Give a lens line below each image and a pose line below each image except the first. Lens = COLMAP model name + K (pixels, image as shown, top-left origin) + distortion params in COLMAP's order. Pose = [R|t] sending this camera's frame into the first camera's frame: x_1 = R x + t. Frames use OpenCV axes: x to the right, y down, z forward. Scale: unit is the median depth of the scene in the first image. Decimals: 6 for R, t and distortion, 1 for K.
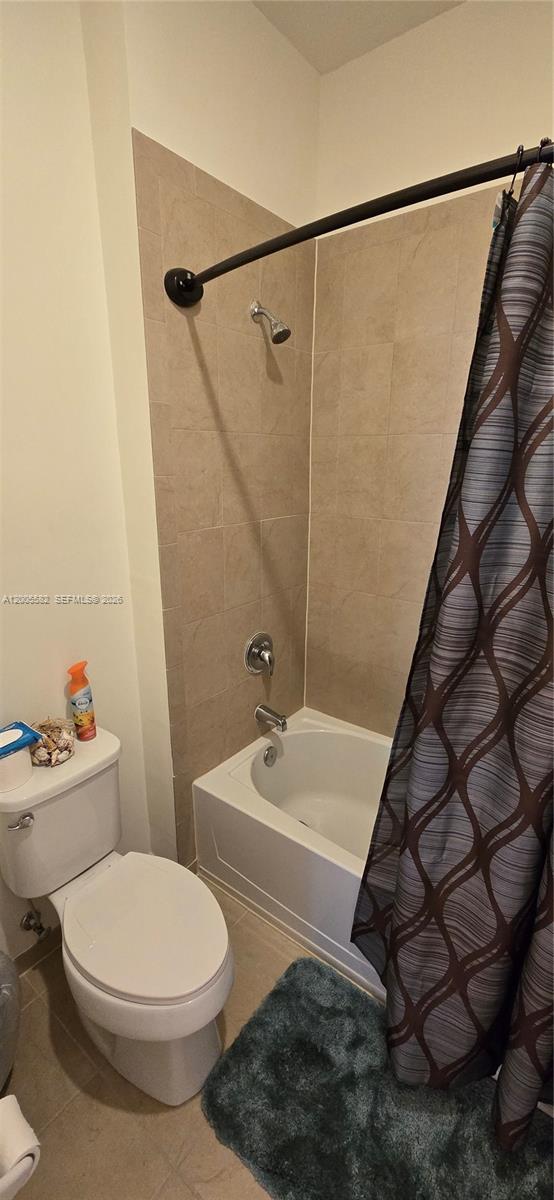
lens RADIAL K [[489.8, 0, 276.3], [0, 489.8, 601.5], [0, 0, 1]] dist [0.001332, 0.000229]
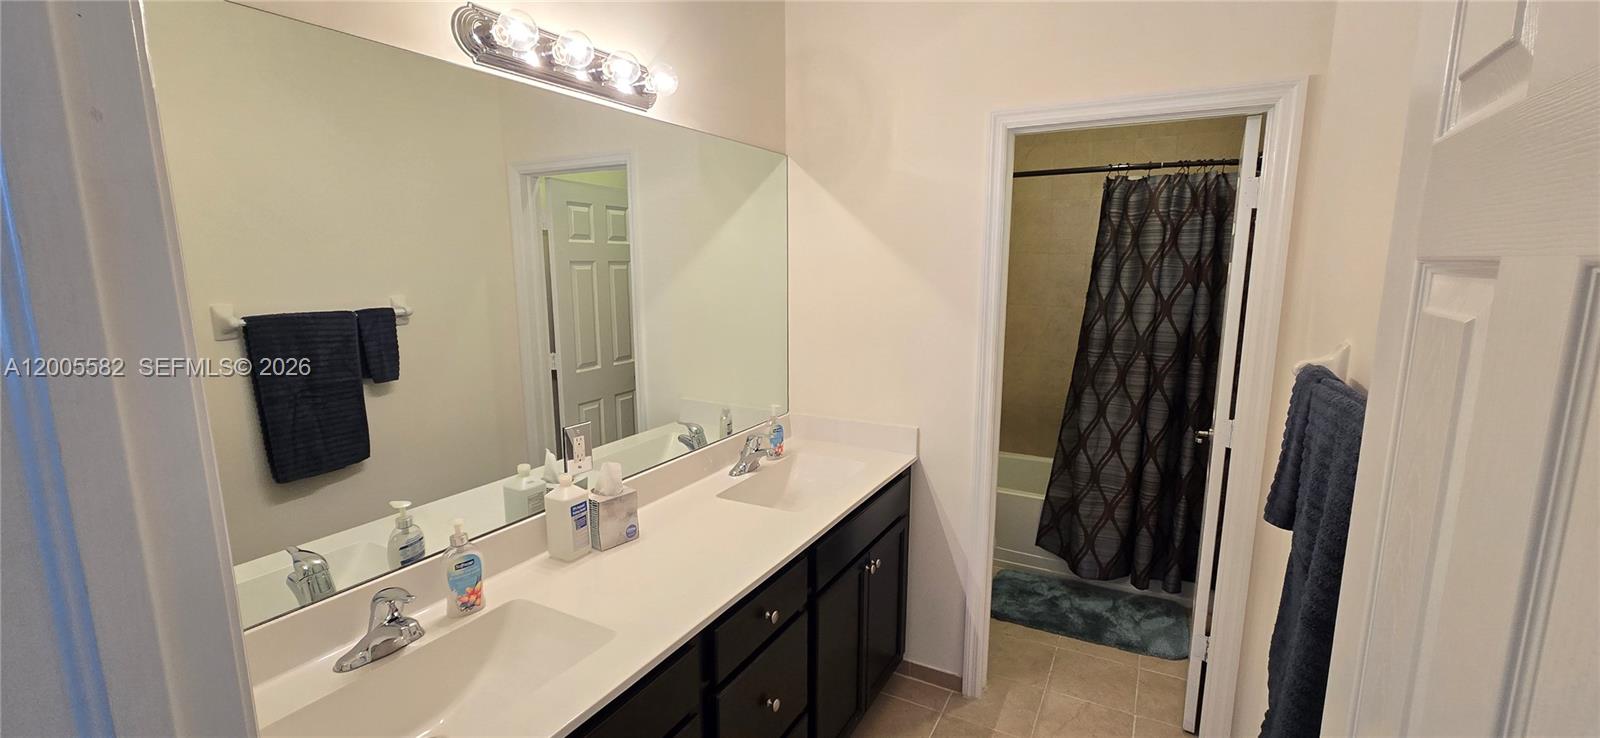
lens RADIAL K [[653.0, 0, 800.9], [0, 653.0, 374.0], [0, 0, 1]] dist [0.001332, 0.000229]
pose [[0.992663, -0.030620, 0.116973, -1.343770], [0.045245, 0.991188, -0.124495, 0.511684], [-0.112130, 0.128874, 0.985301, -1.807315]]
